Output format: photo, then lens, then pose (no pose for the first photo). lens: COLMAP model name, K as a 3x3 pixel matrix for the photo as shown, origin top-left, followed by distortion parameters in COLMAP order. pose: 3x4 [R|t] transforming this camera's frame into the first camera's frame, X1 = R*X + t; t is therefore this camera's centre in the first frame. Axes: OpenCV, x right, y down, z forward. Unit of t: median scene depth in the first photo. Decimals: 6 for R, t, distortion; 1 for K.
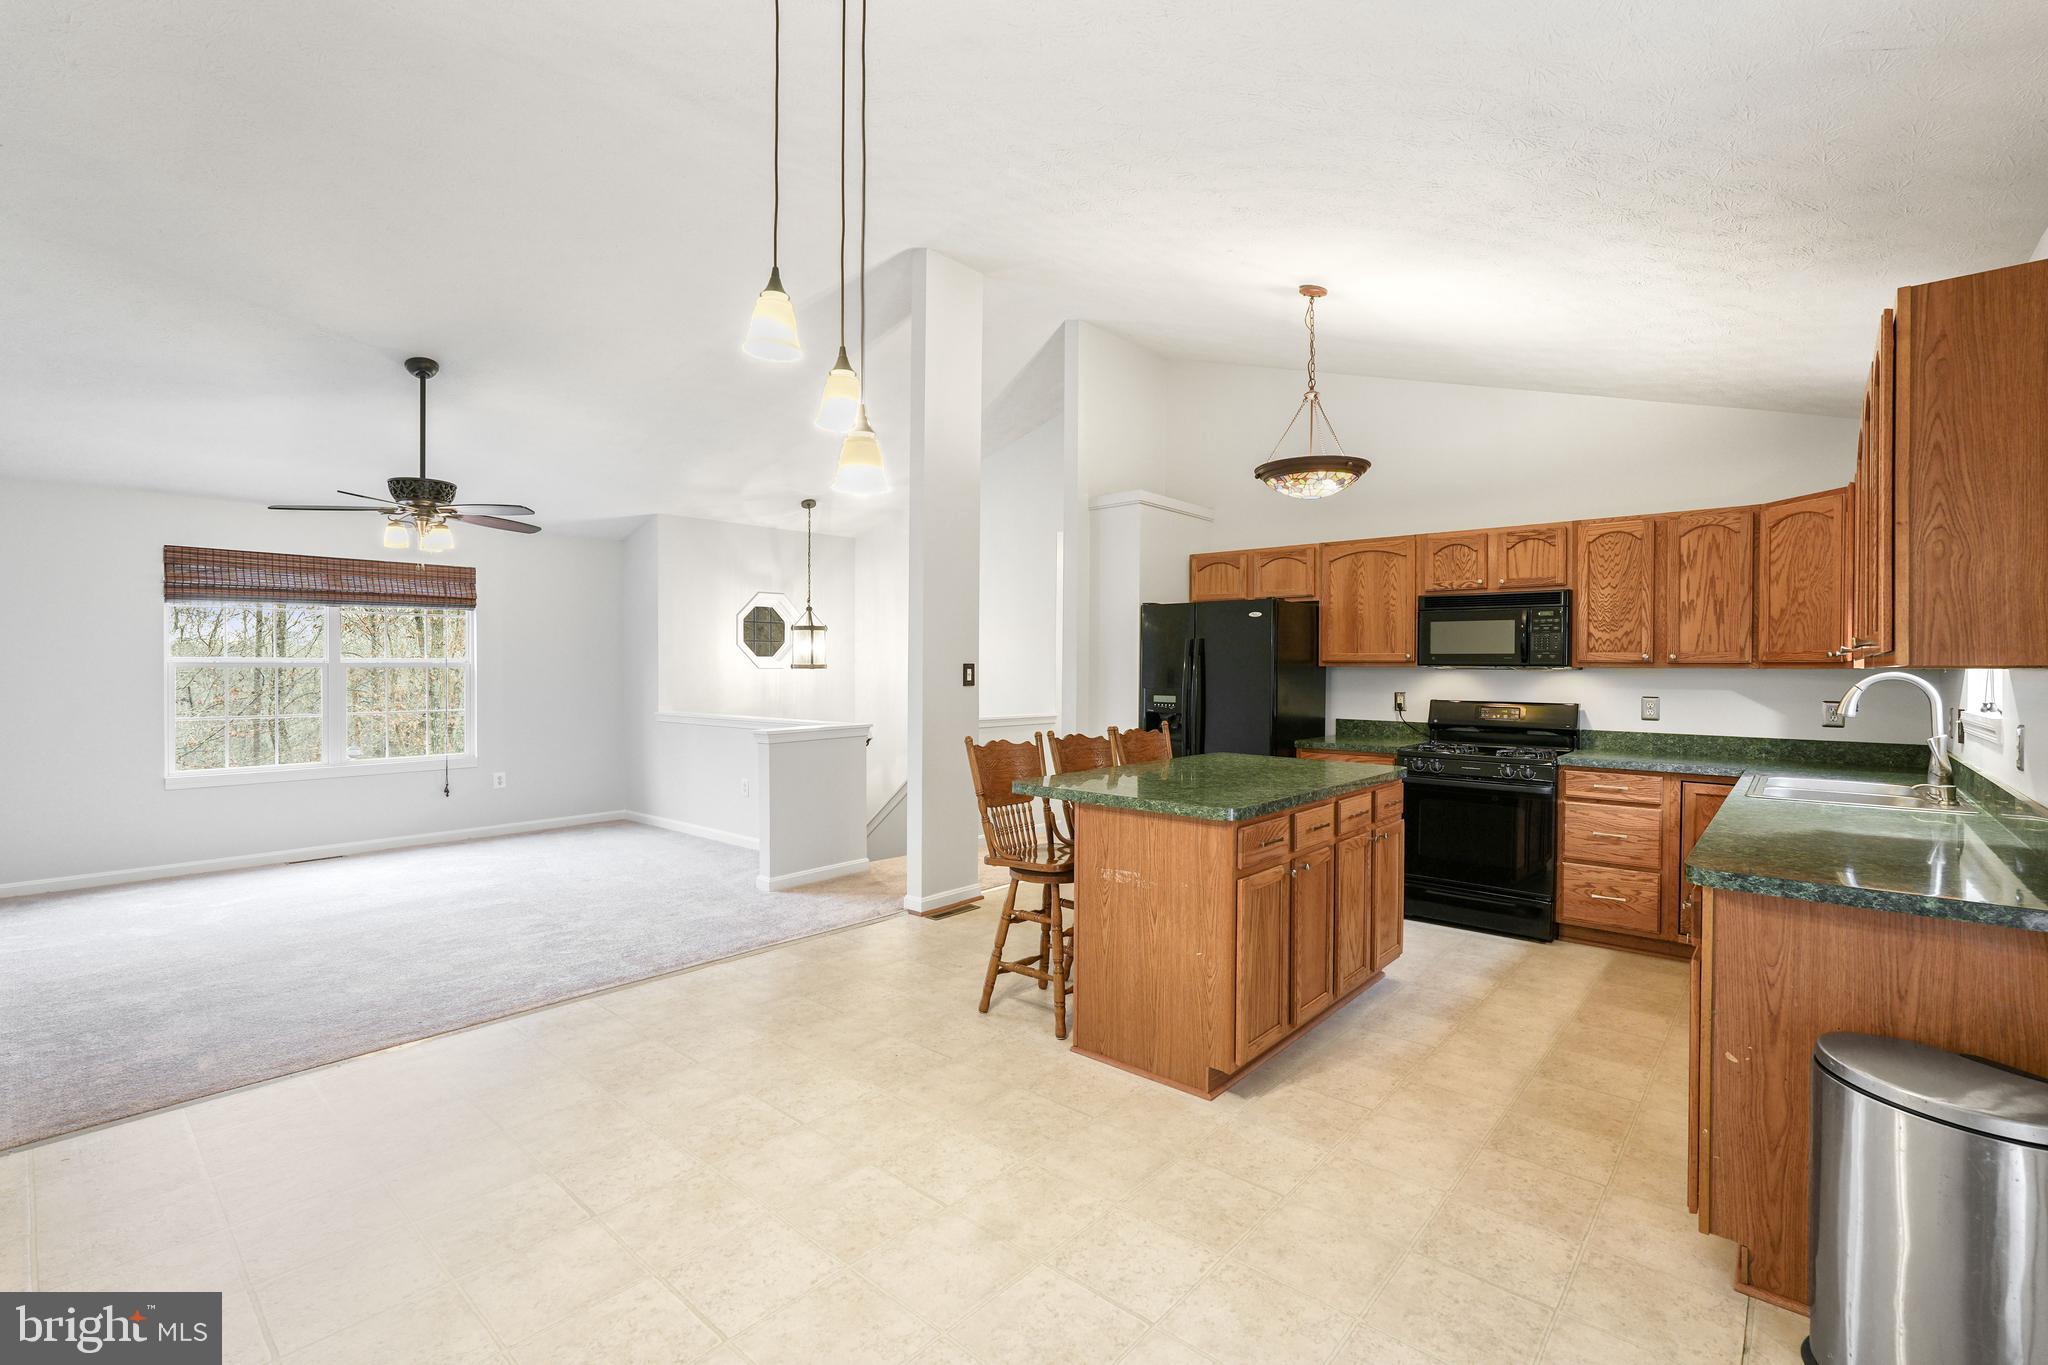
lens RADIAL K [[907.0, 0, 1023.7], [0, 907.0, 671.3], [0, 0, 1]] dist [-0.018073, 0.009740]
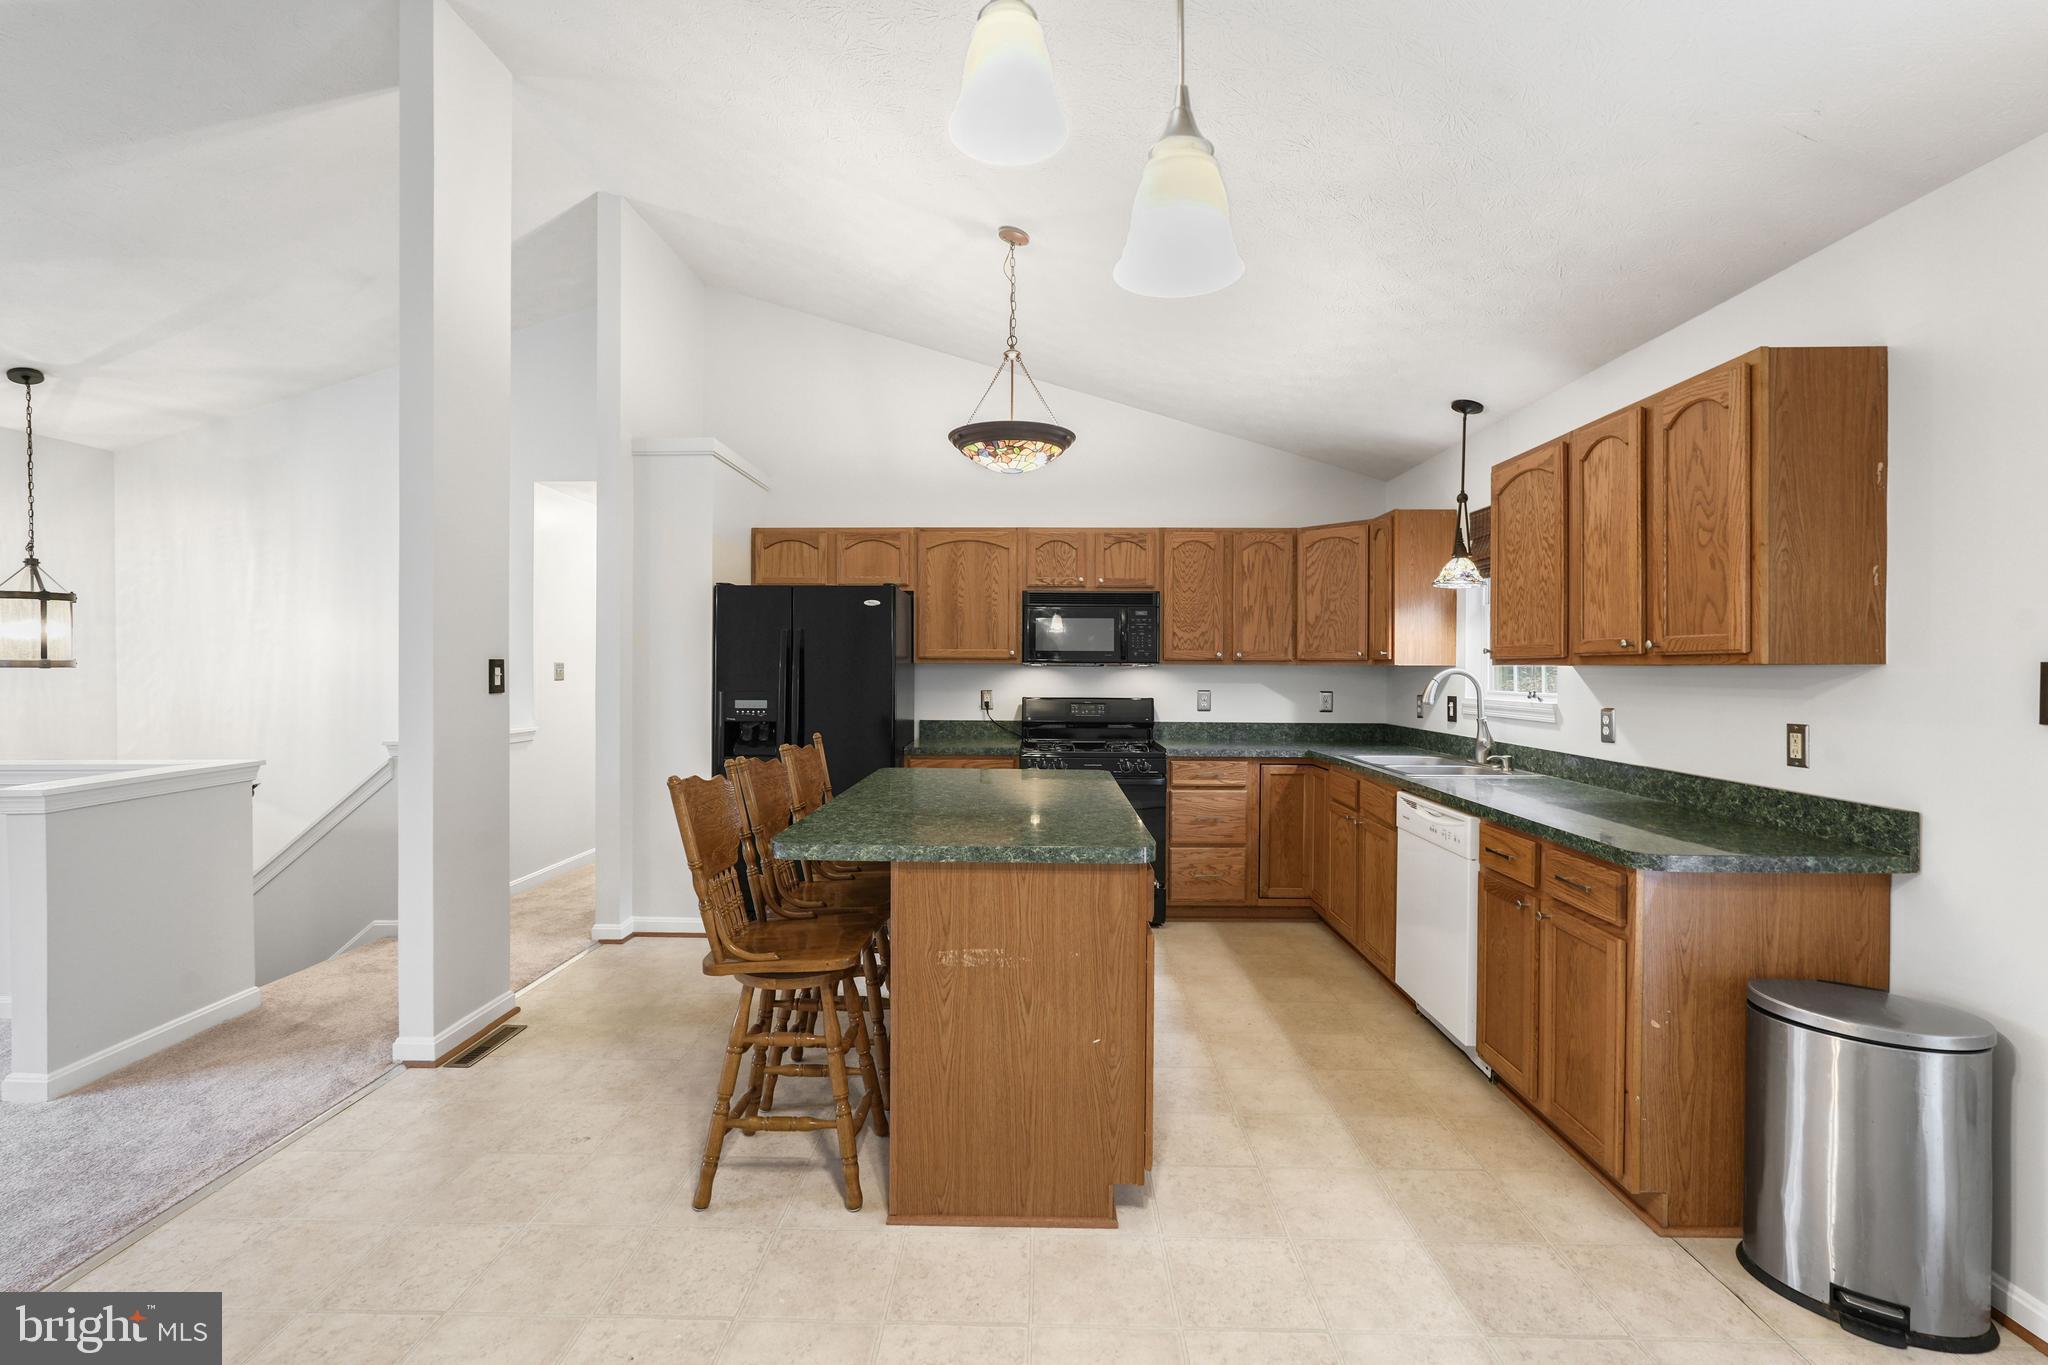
lens RADIAL K [[907.0, 0, 1023.7], [0, 907.0, 671.3], [0, 0, 1]] dist [-0.018073, 0.009740]
pose [[0.766041, -0.005989, 0.642764, -0.207596], [0.003455, 0.999981, 0.005200, -0.002224], [-0.642783, -0.001763, 0.766046, 0.276941]]
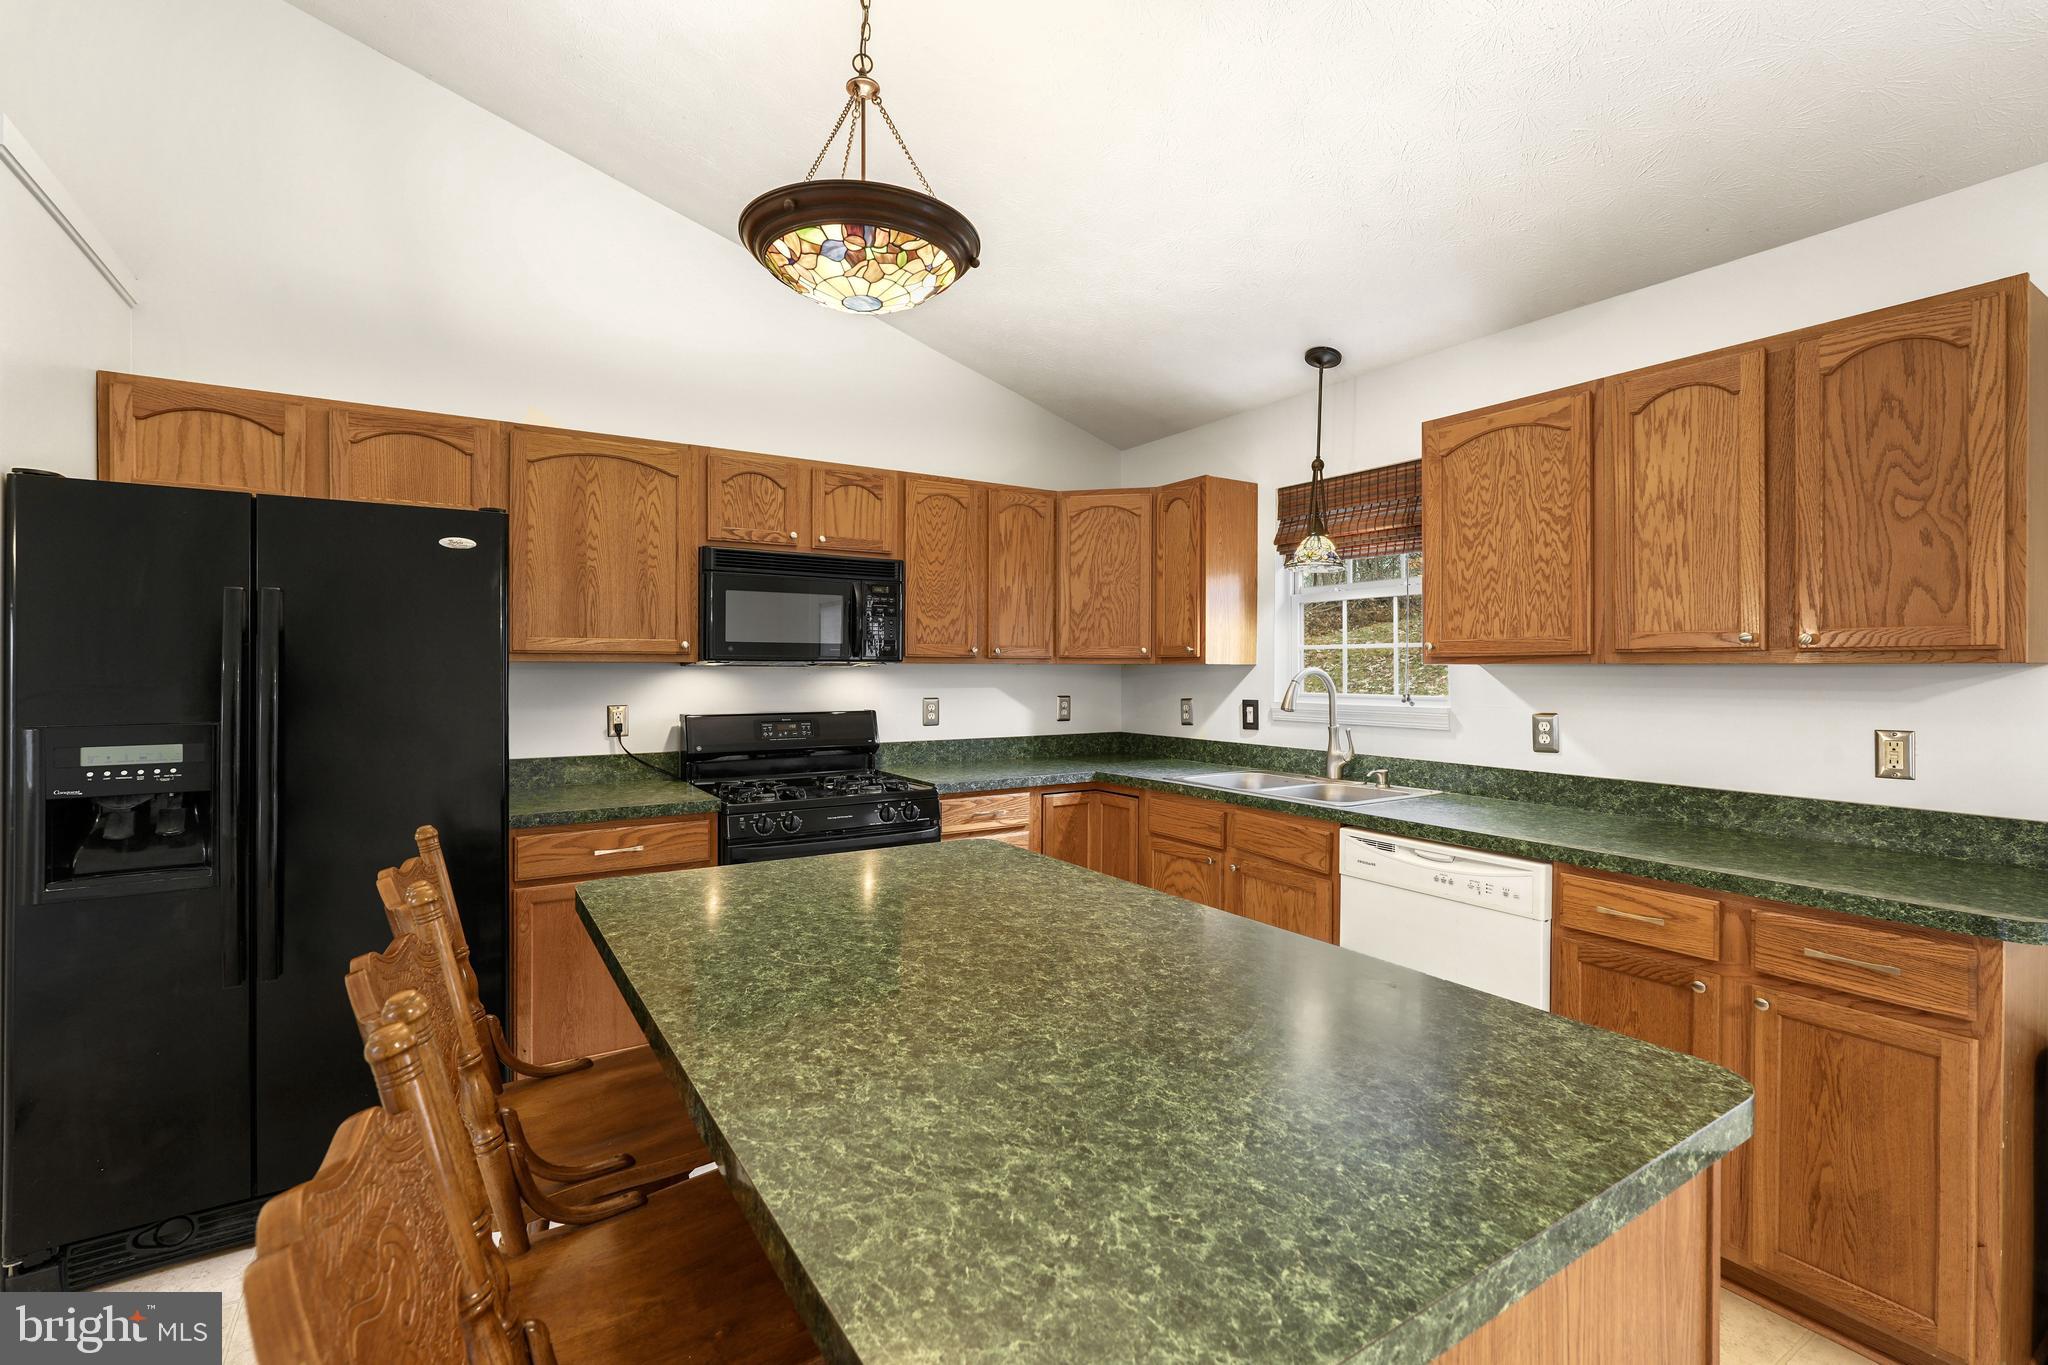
lens RADIAL K [[907.0, 0, 1023.7], [0, 907.0, 671.3], [0, 0, 1]] dist [-0.018073, 0.009740]
pose [[0.276775, -0.010196, 0.960881, -0.098907], [0.004620, 0.999946, 0.009280, -0.004088], [-0.960924, 0.001871, 0.276807, 0.683646]]
